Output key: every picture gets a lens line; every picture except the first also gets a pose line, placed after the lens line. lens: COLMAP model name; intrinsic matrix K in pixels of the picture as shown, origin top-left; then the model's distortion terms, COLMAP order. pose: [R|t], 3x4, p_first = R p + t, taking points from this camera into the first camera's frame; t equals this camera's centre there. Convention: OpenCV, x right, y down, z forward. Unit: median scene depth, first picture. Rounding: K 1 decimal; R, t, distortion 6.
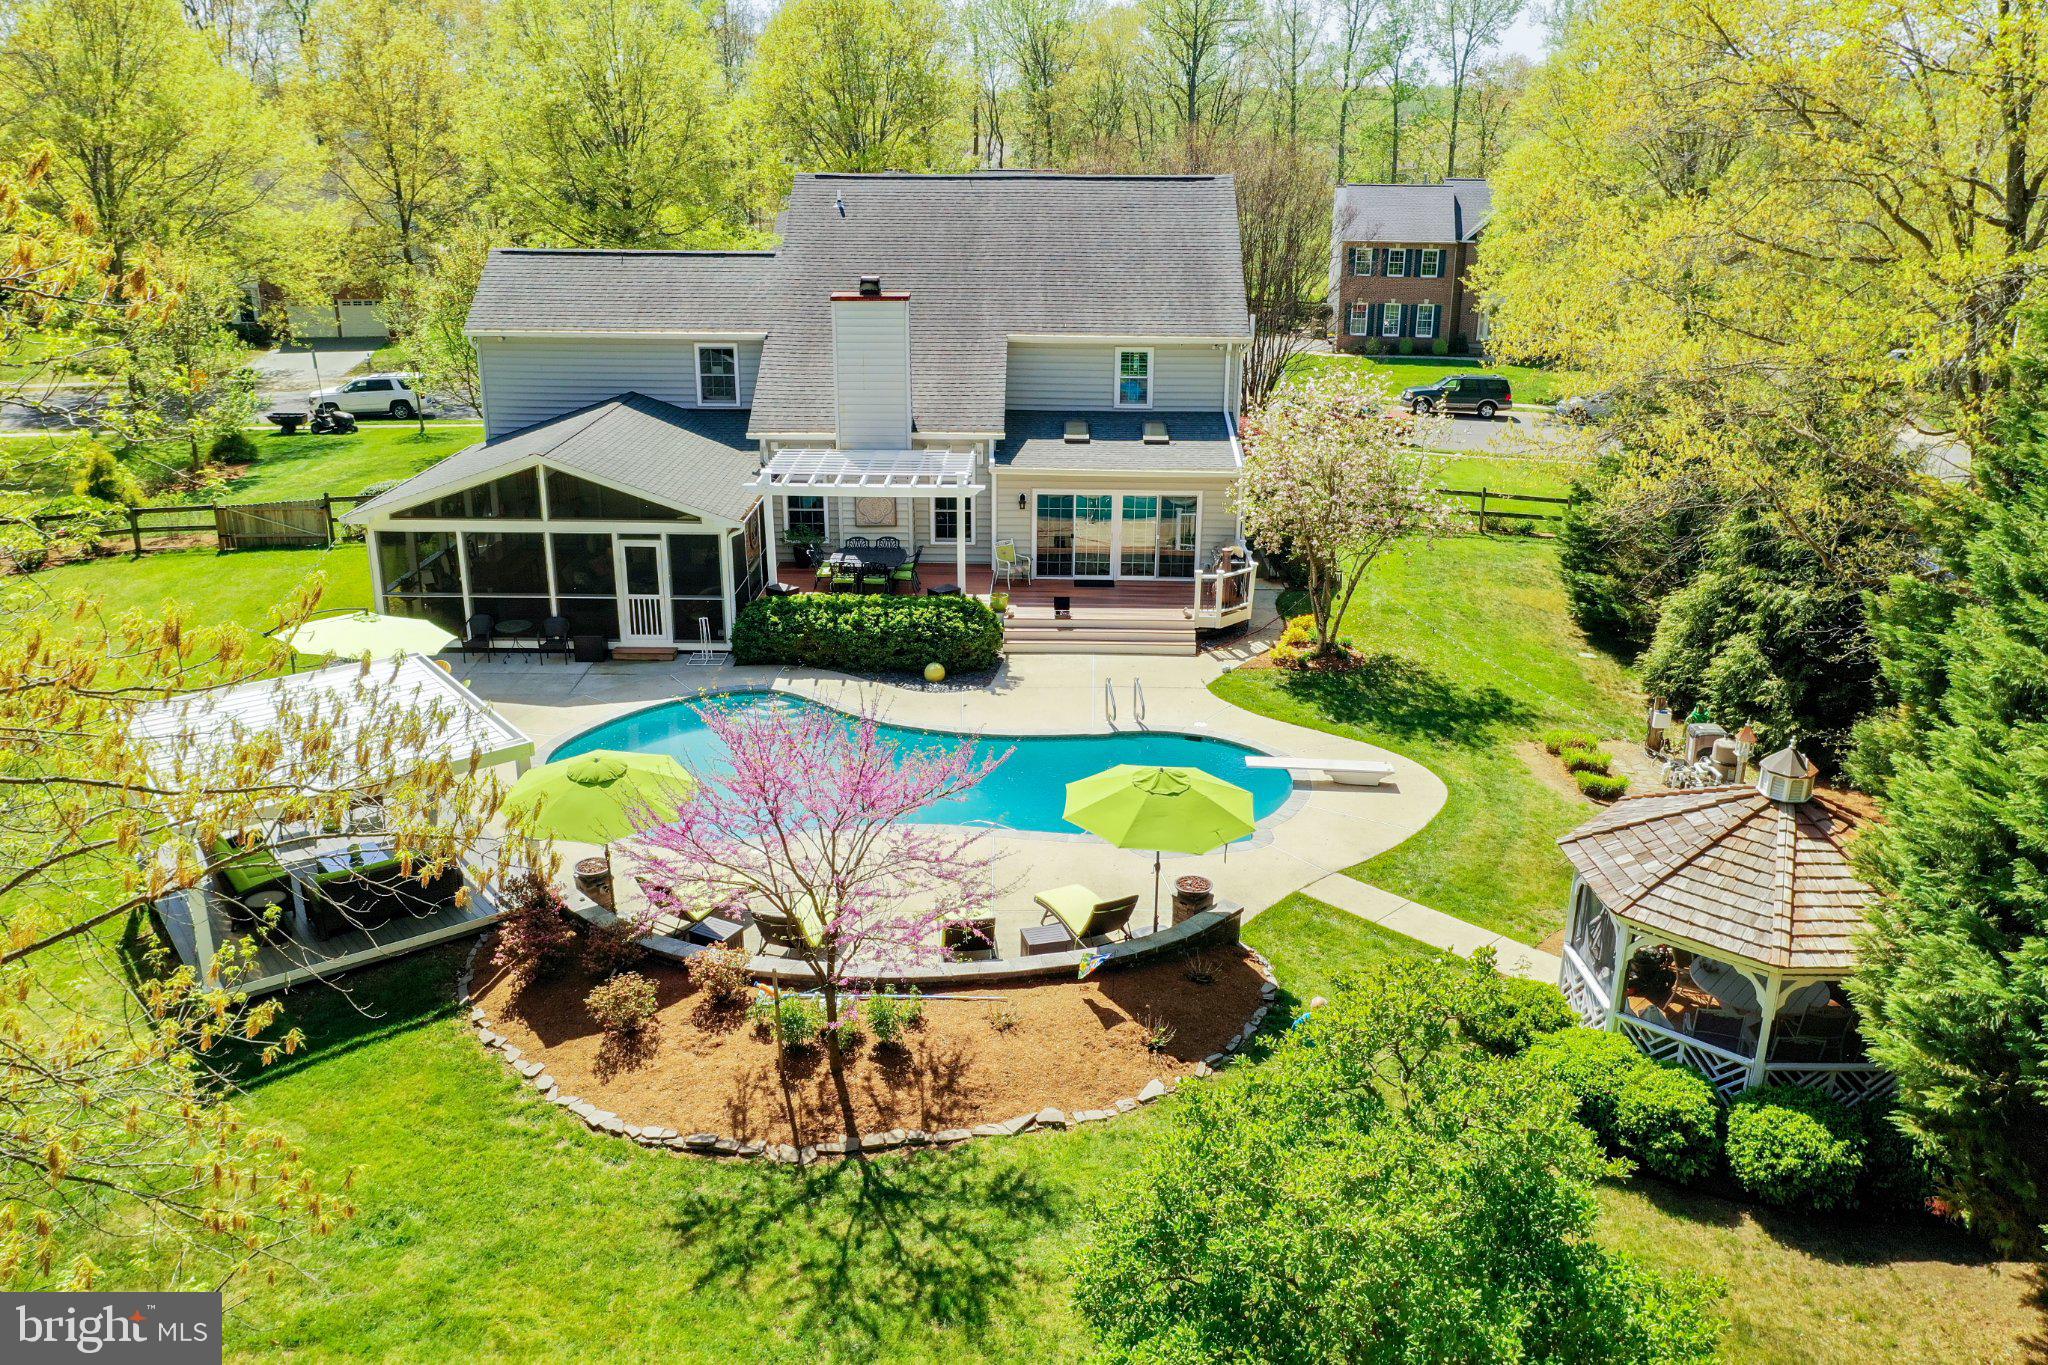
lens RADIAL K [[1610.9, 0, 1024.0], [0, 1610.9, 682.5], [0, 0, 1]] dist [-0.005086, 0.005413]
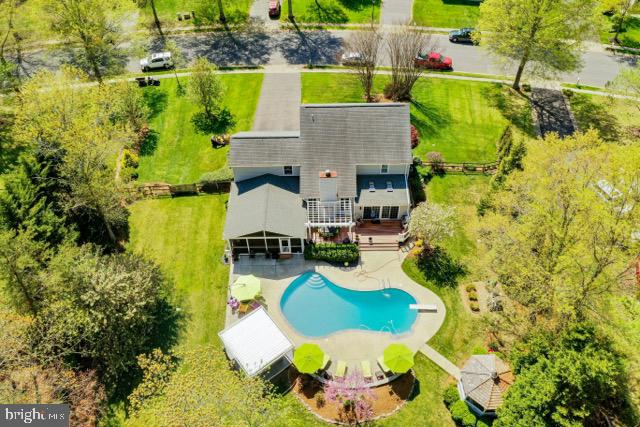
lens RADIAL K [[503.4, 0, 320.0], [0, 503.4, 213.5], [0, 0, 1]] dist [-0.005086, 0.005413]
pose [[0.999380, -0.034948, -0.004261, -0.120343], [0.032831, 0.881381, 0.471264, -0.843601], [-0.012715, -0.471111, 0.881982, -0.288271]]
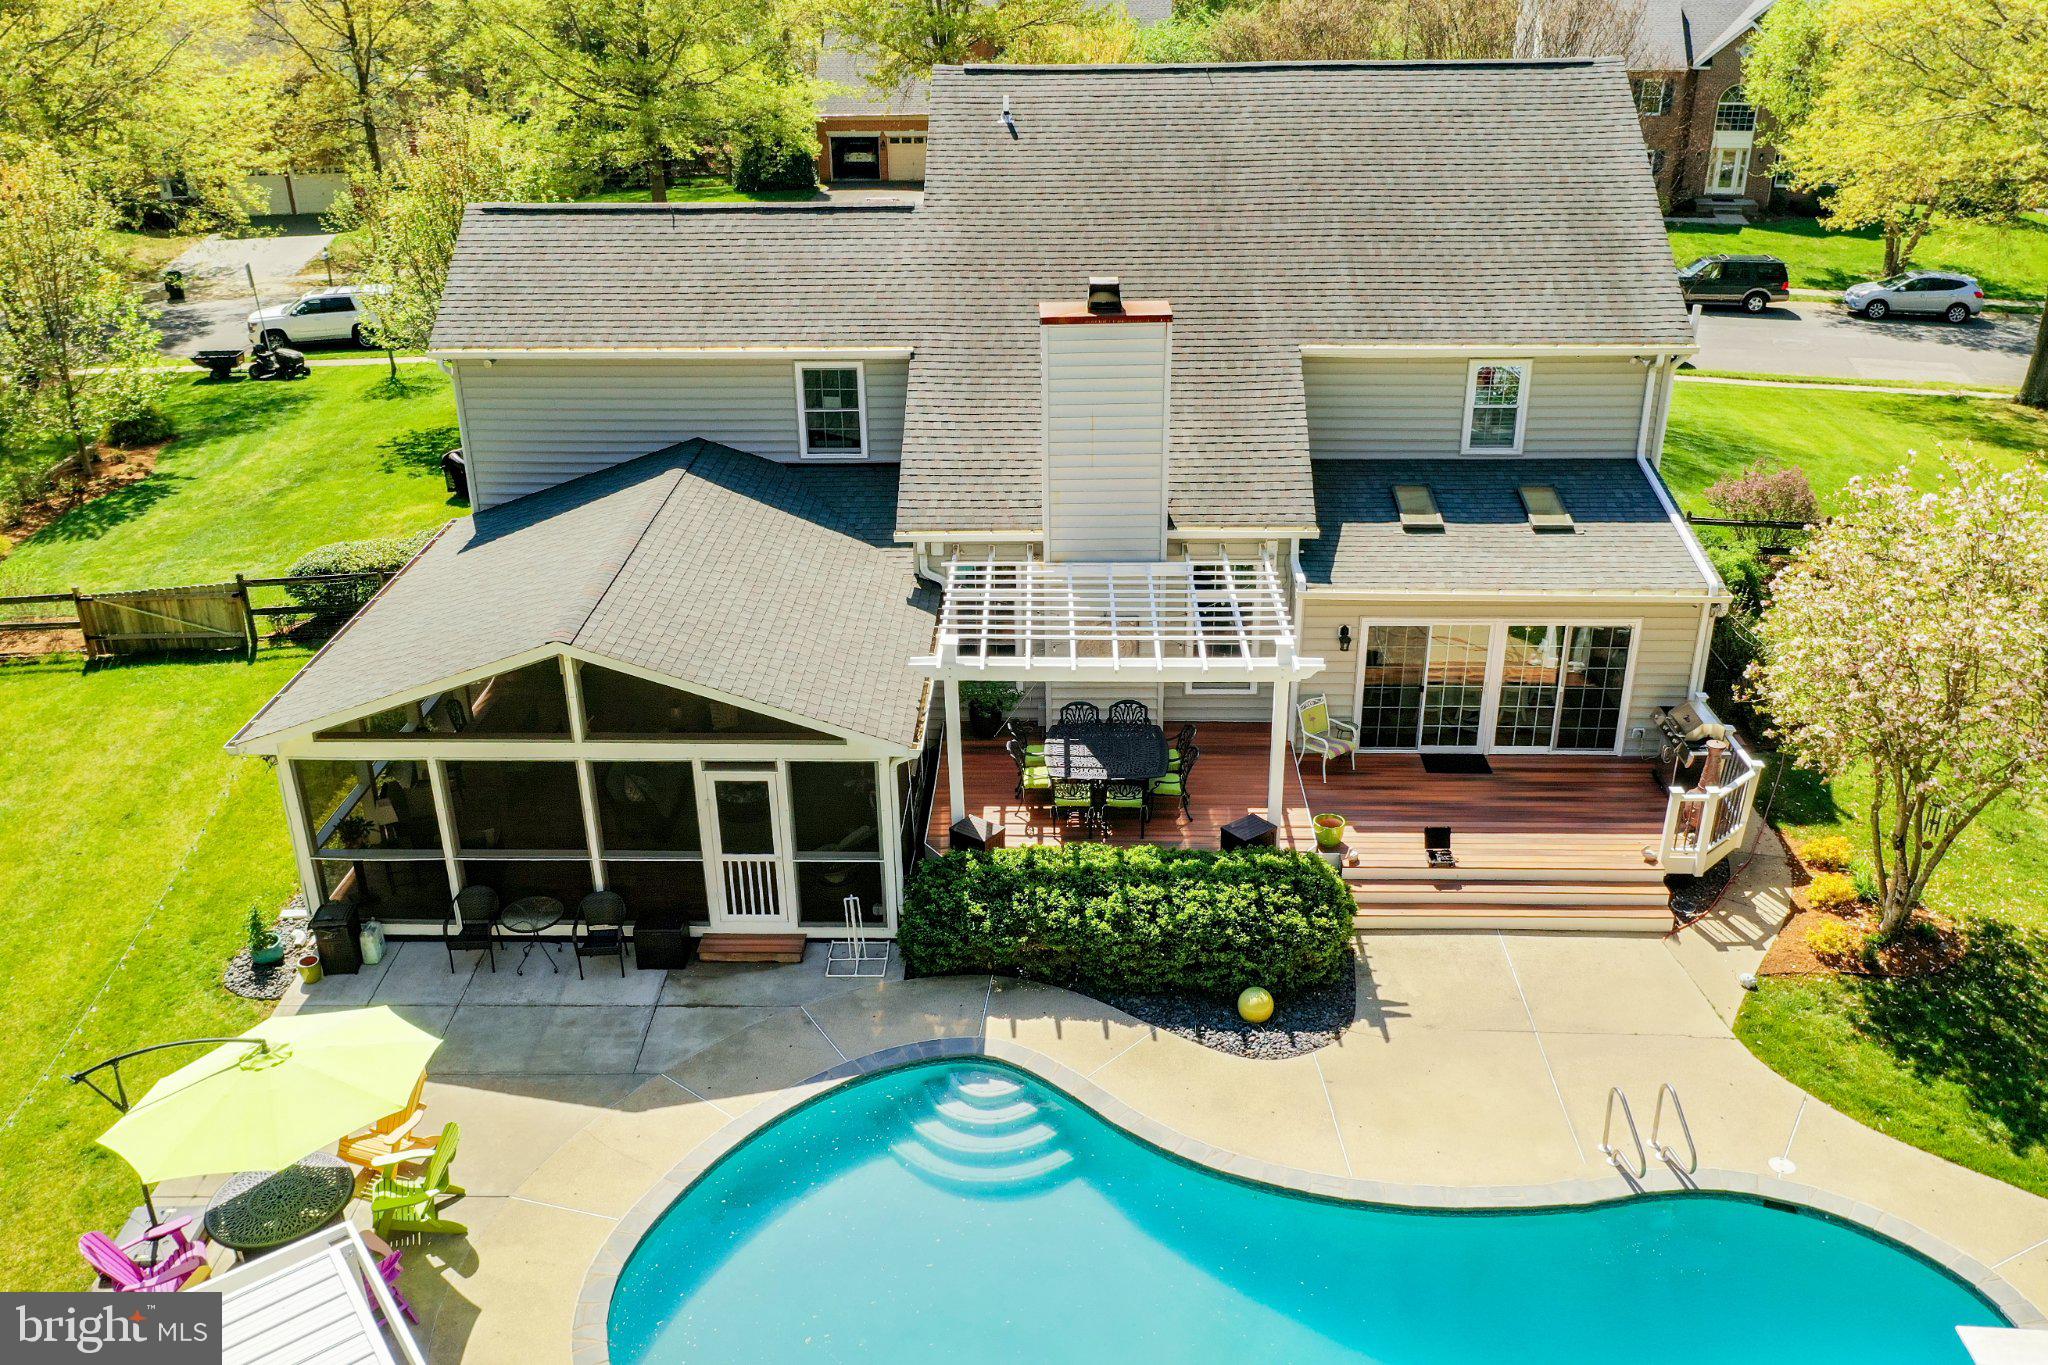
lens RADIAL K [[1689.5, 0, 1024.0], [0, 1689.5, 682.5], [0, 0, 1]] dist [-0.004164, 0.001870]
pose [[0.999728, -0.011992, -0.019991, -0.120319], [0.013987, 0.994601, 0.102830, -0.177745], [0.018650, -0.103082, 0.994498, 0.386776]]
